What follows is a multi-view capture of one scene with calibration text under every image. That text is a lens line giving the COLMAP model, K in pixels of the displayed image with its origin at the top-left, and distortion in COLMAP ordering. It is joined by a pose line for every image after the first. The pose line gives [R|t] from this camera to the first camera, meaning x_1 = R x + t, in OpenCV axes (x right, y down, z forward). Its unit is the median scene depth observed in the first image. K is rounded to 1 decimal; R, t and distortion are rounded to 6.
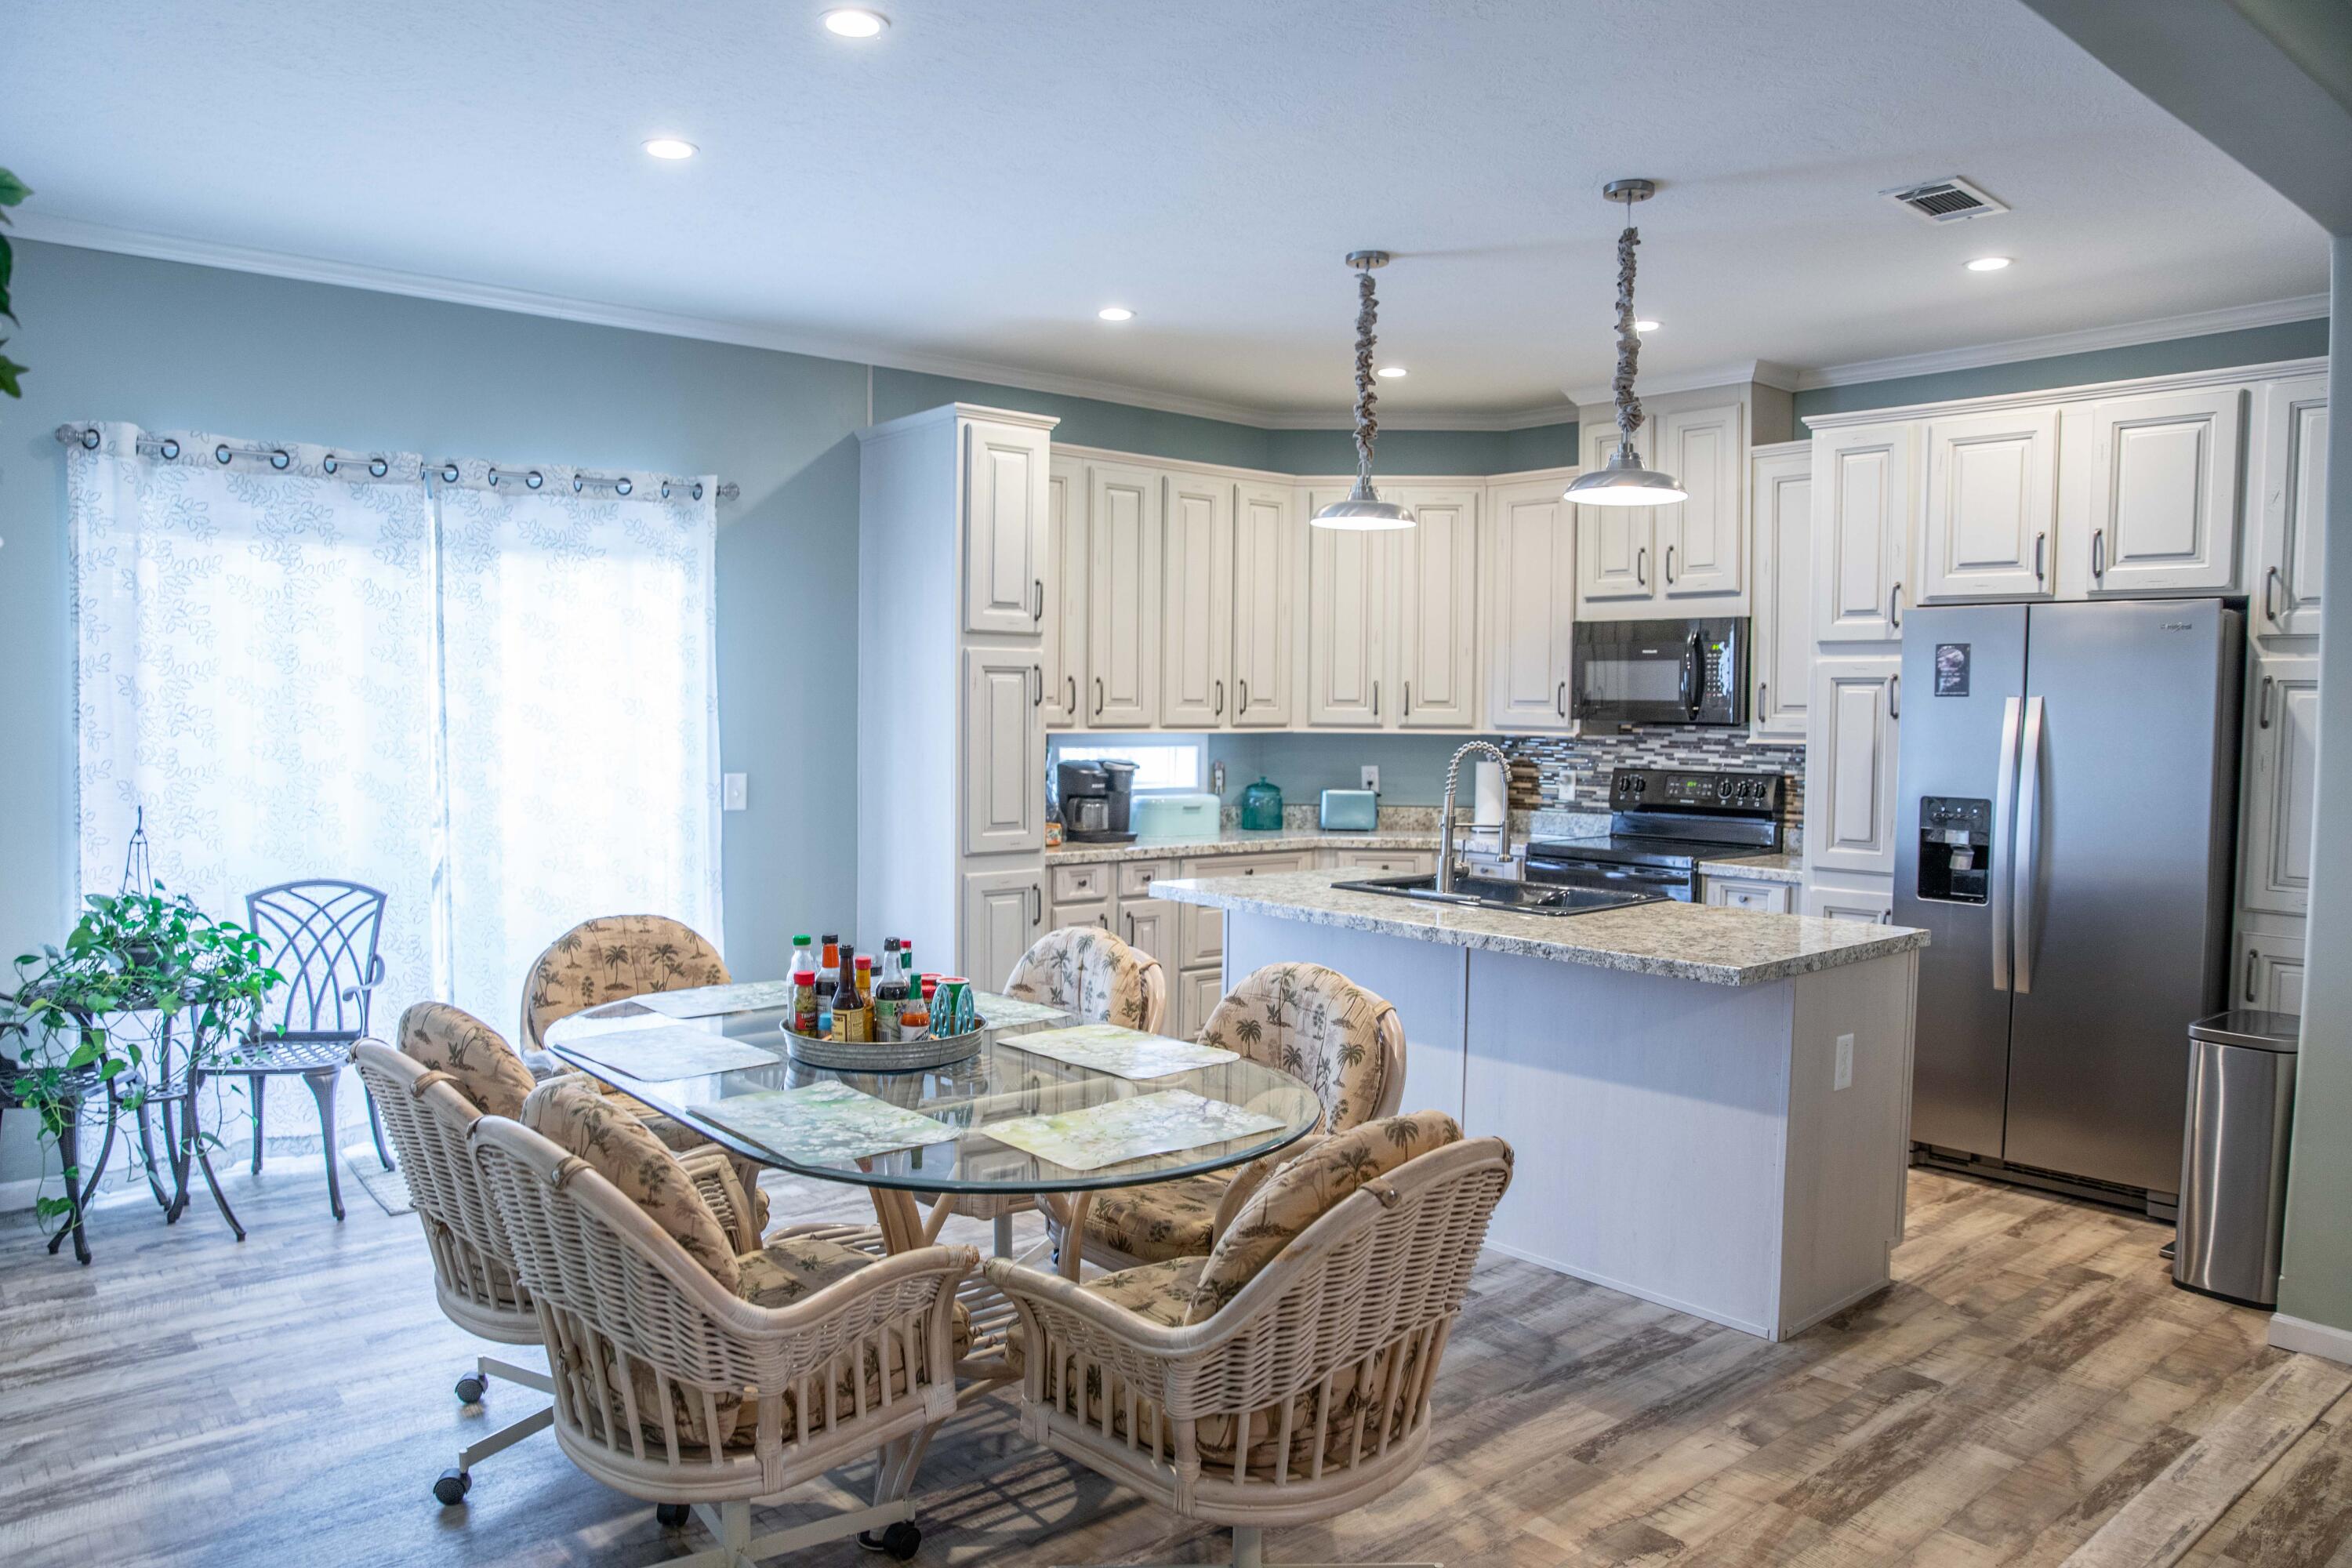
lens RADIAL K [[1675.2, 0, 1165.3], [0, 1675.2, 778.8], [0, 0, 1]] dist [-0.134406, 0.117712]
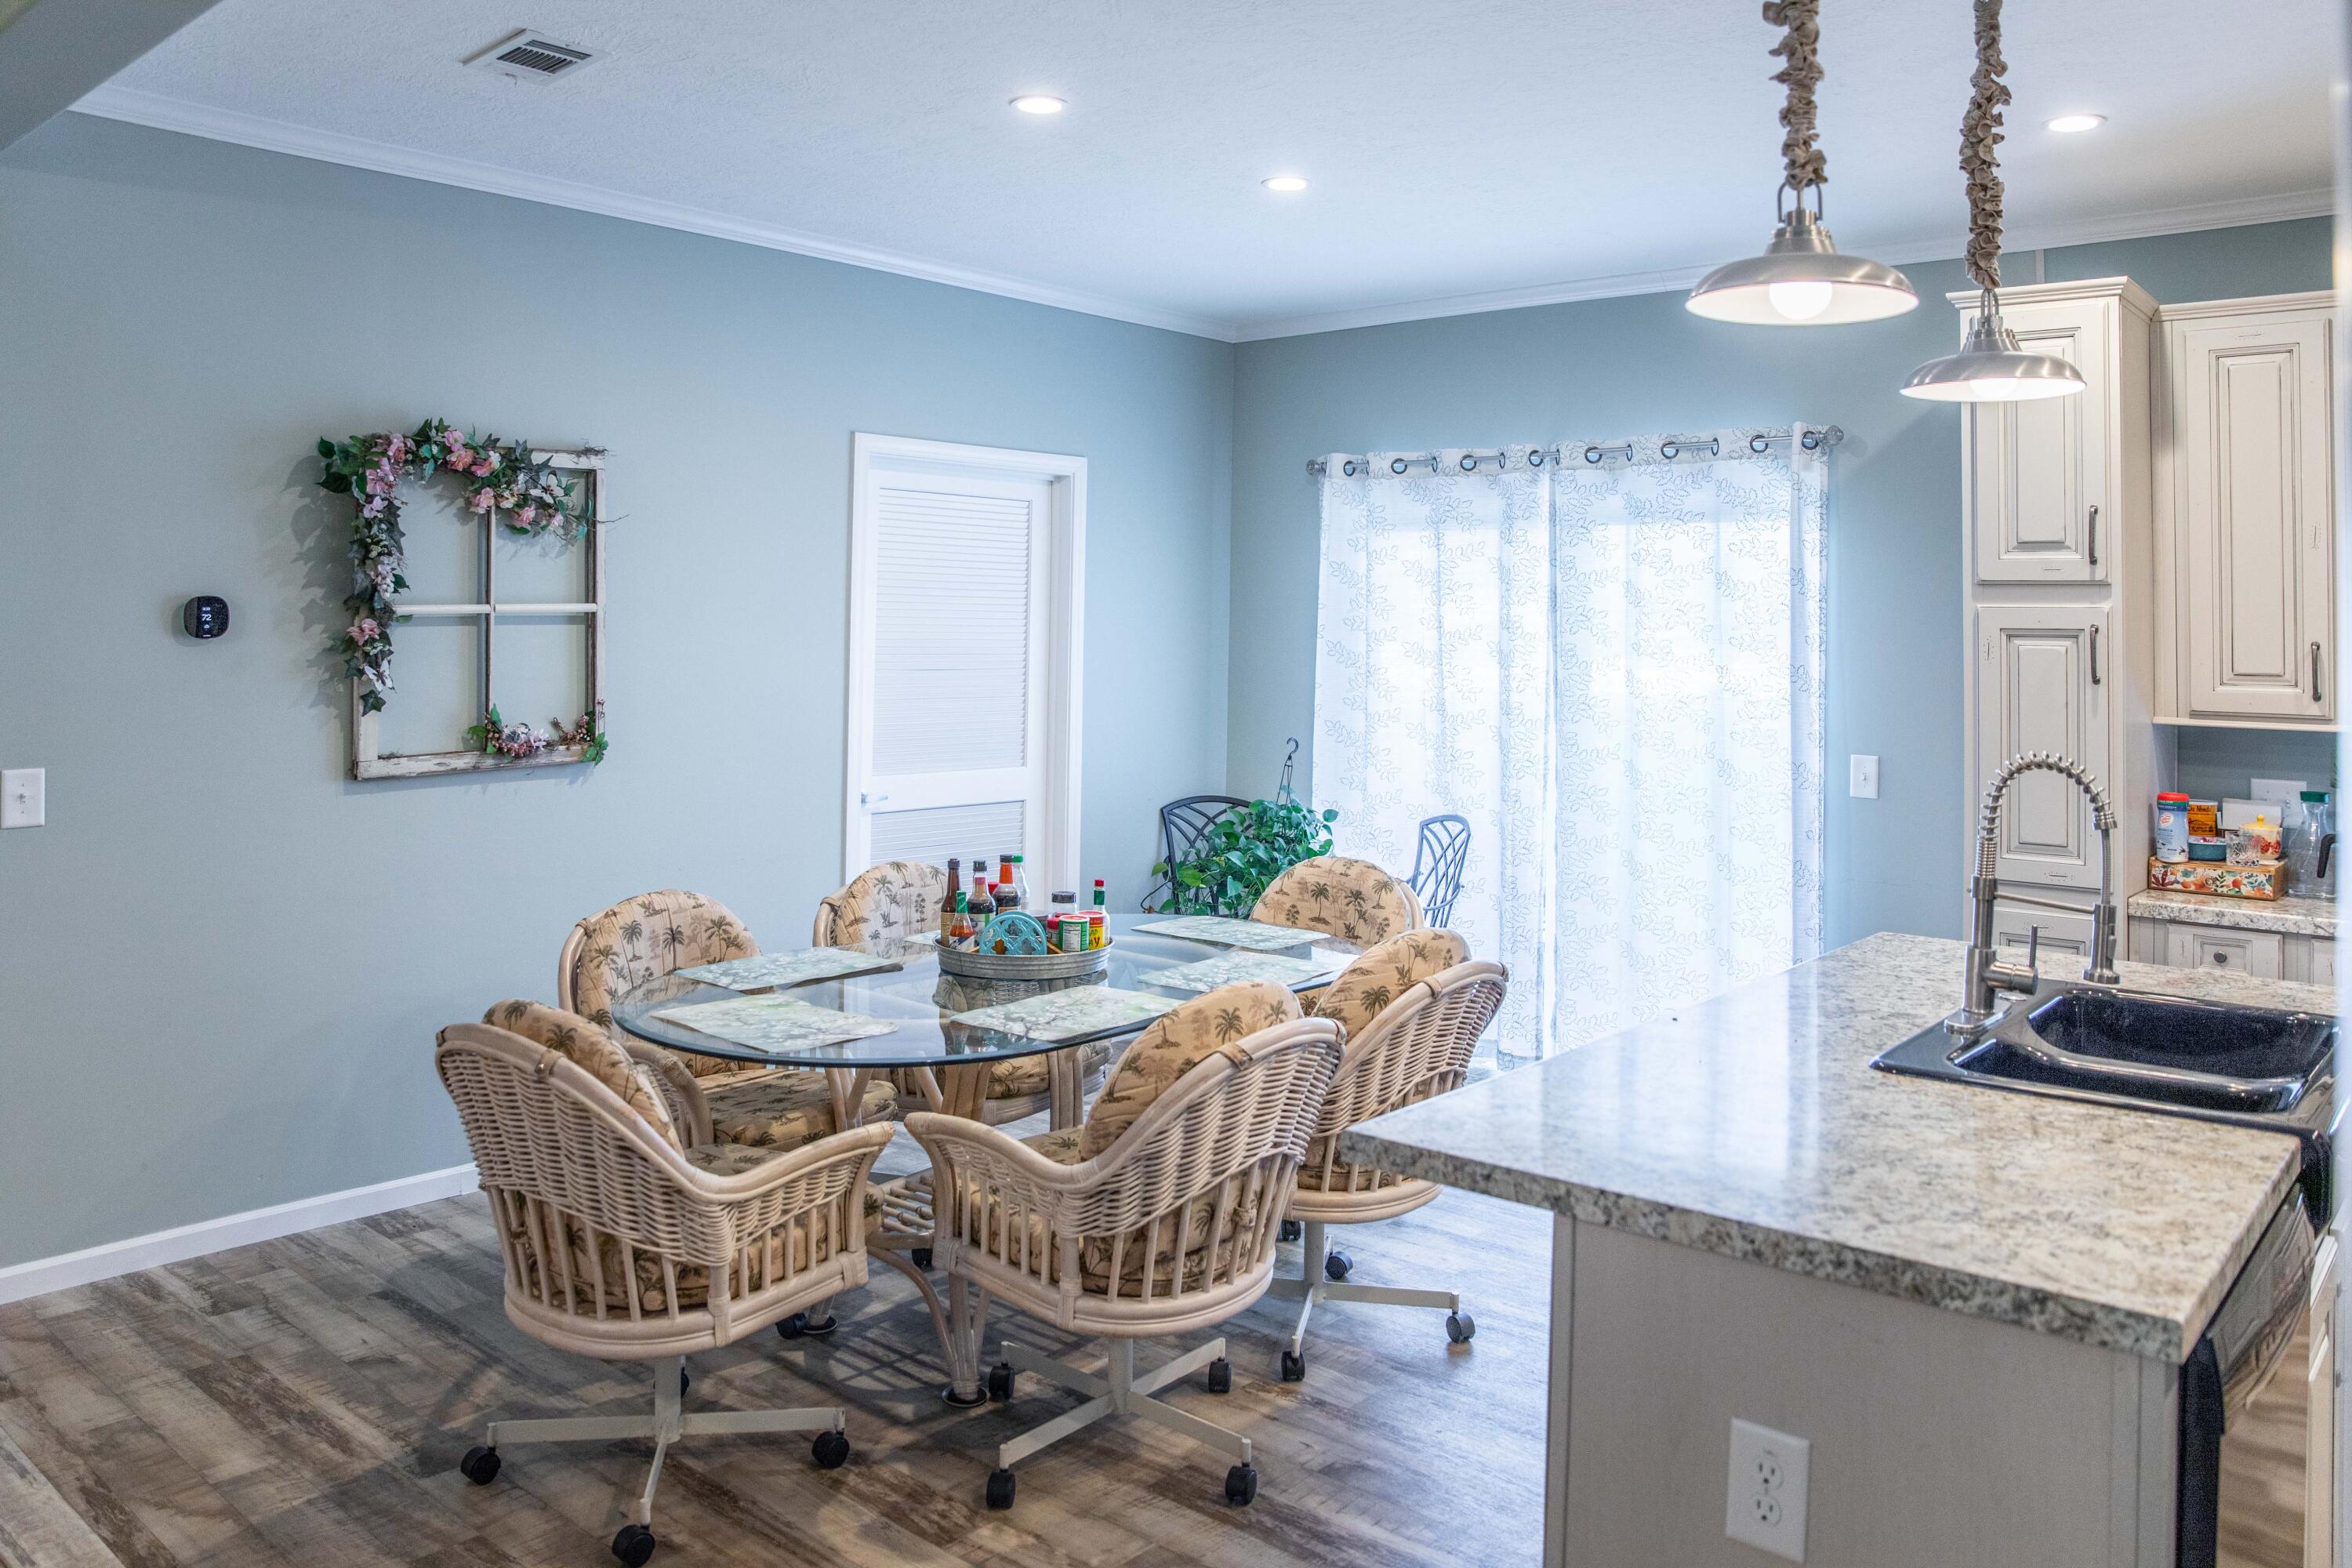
lens RADIAL K [[1763.3, 0, 1166.6], [0, 1763.3, 539.3], [0, 0, 1]] dist [-0.048211, -0.003443]
pose [[0.144837, -0.061544, -0.987540, 0.608043], [-0.063877, 0.995400, -0.071402, -0.027682], [0.987391, 0.073423, 0.140240, 0.515632]]
